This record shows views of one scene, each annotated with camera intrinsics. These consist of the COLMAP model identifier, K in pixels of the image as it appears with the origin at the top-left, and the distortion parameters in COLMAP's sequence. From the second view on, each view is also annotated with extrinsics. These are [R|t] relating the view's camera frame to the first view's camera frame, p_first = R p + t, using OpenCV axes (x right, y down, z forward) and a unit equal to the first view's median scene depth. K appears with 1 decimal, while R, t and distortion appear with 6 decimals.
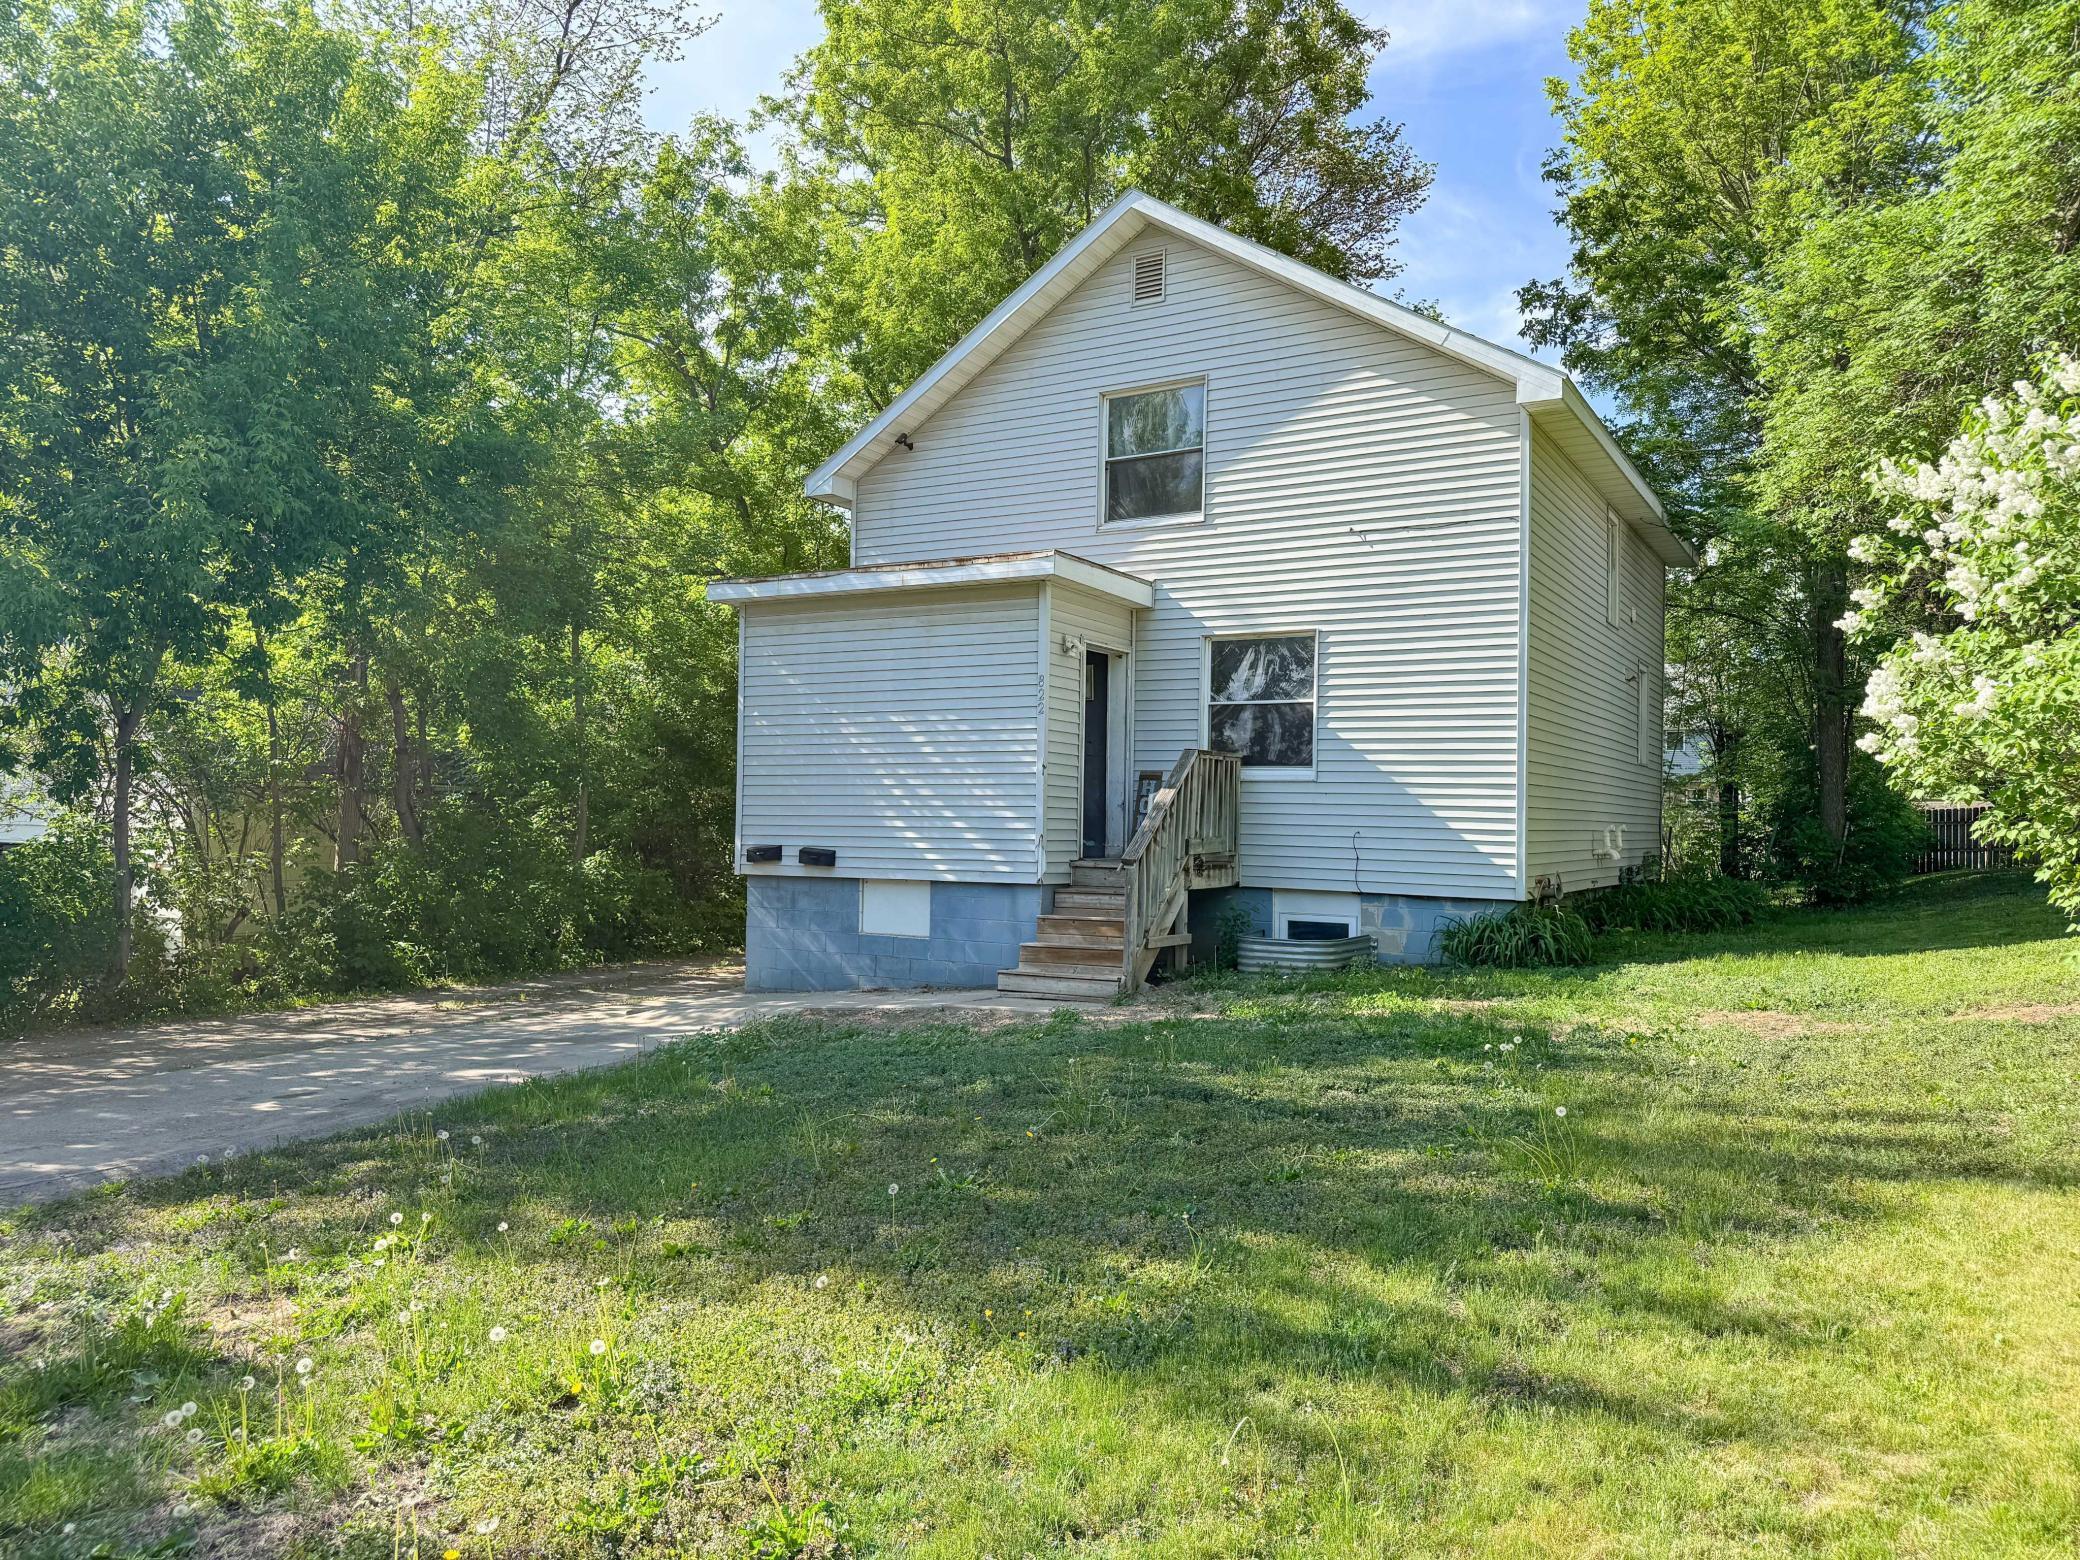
lens RADIAL K [[1452.9, 0, 1031.7], [0, 1452.9, 789.6], [0, 0, 1]] dist [0.092706, -0.005539]
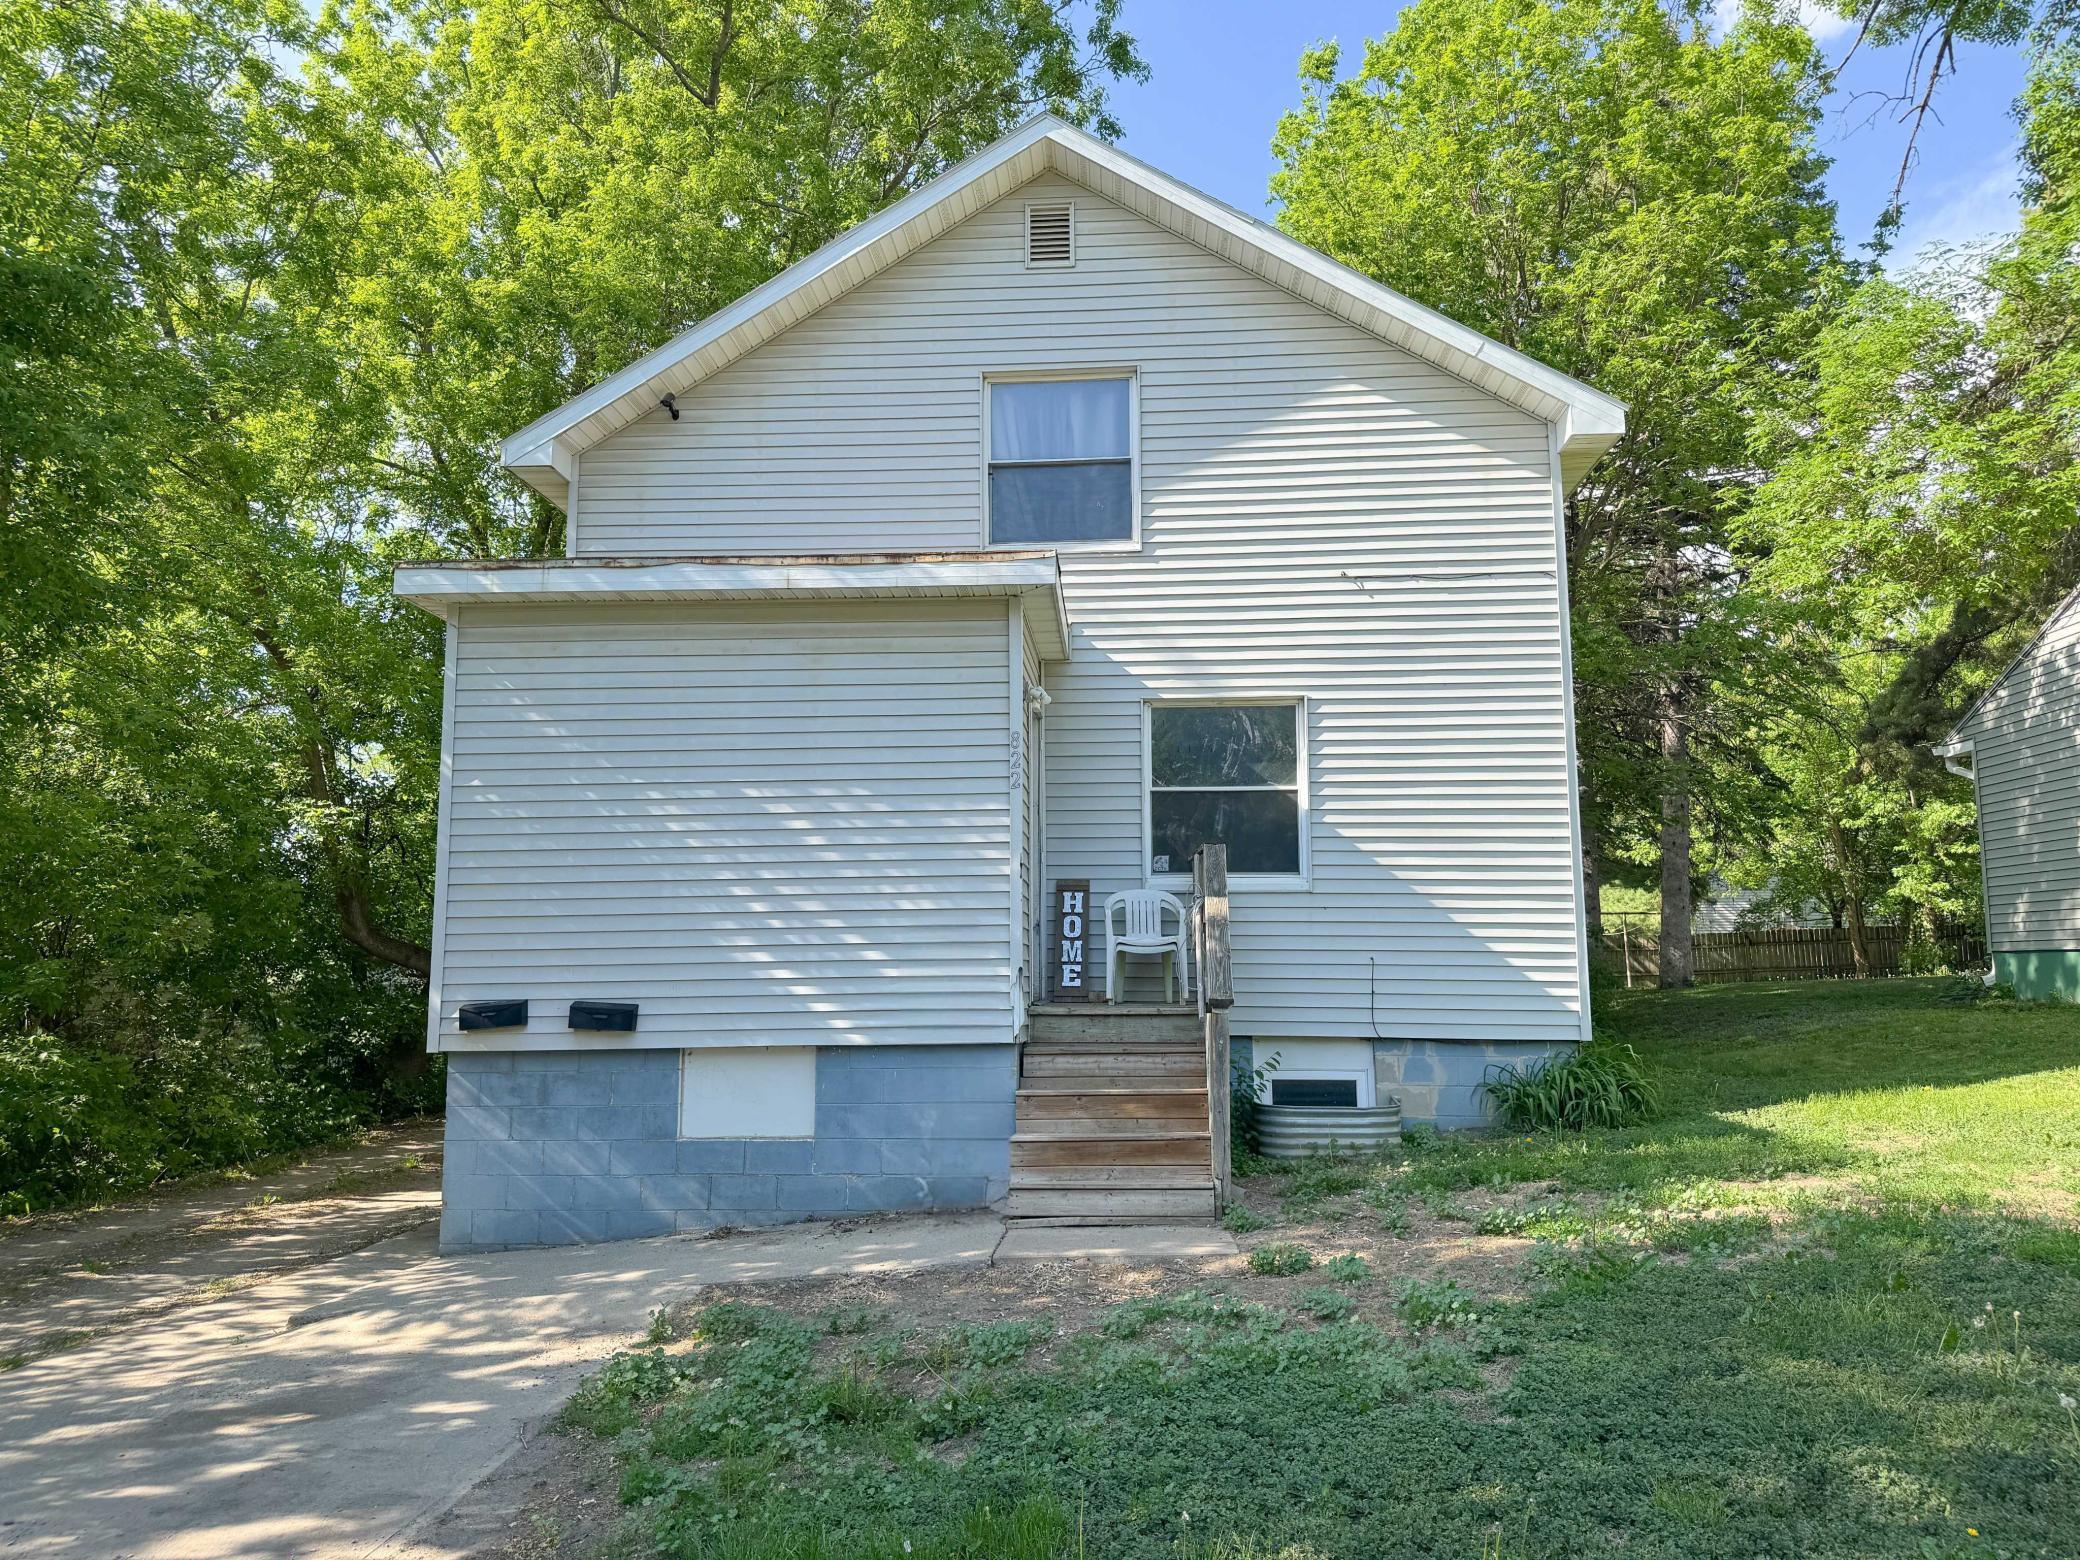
lens RADIAL K [[1452.9, 0, 1044.1], [0, 1452.9, 782.7], [0, 0, 1]] dist [0.092706, -0.005539]
pose [[0.893820, 0.038118, 0.446802, -0.269546], [0.009495, 0.994548, -0.103843, 0.015007], [-0.448325, 0.097059, 0.888586, 0.371604]]
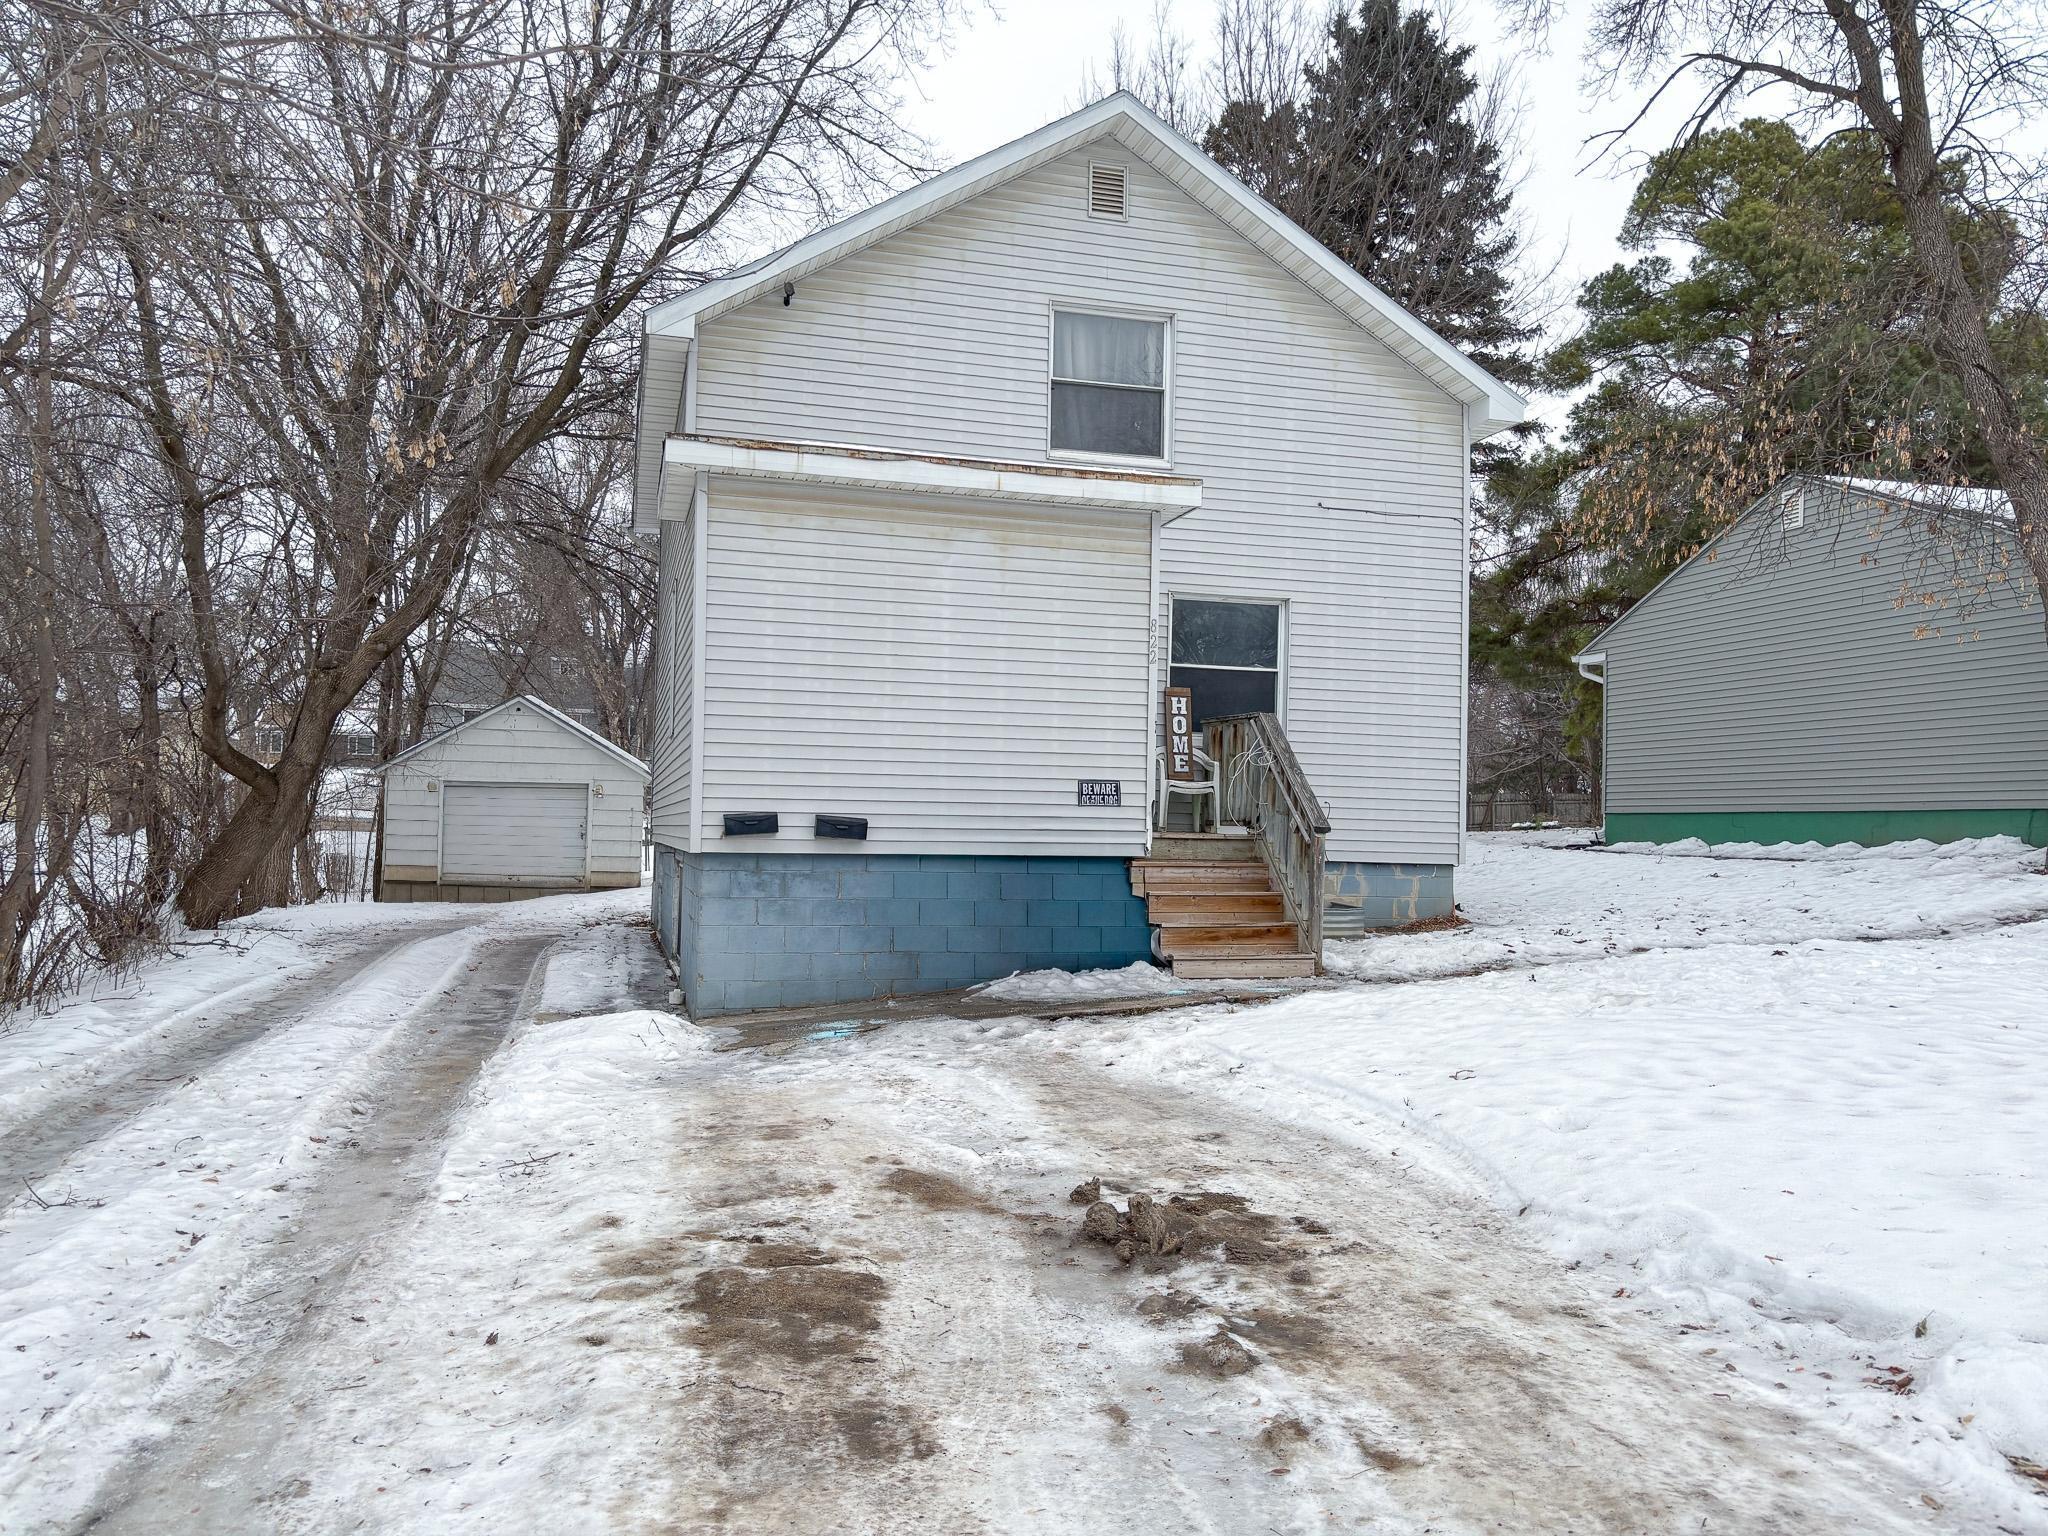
lens RADIAL K [[1542.9, 0, 1016.7], [0, 1542.9, 778.9], [0, 0, 1]] dist [0.059289, -0.012236]
pose [[0.699320, 0.022051, 0.714469, -0.678818], [-0.025810, 0.999651, -0.005590, 0.023917], [-0.714343, -0.014531, 0.699645, 0.385457]]
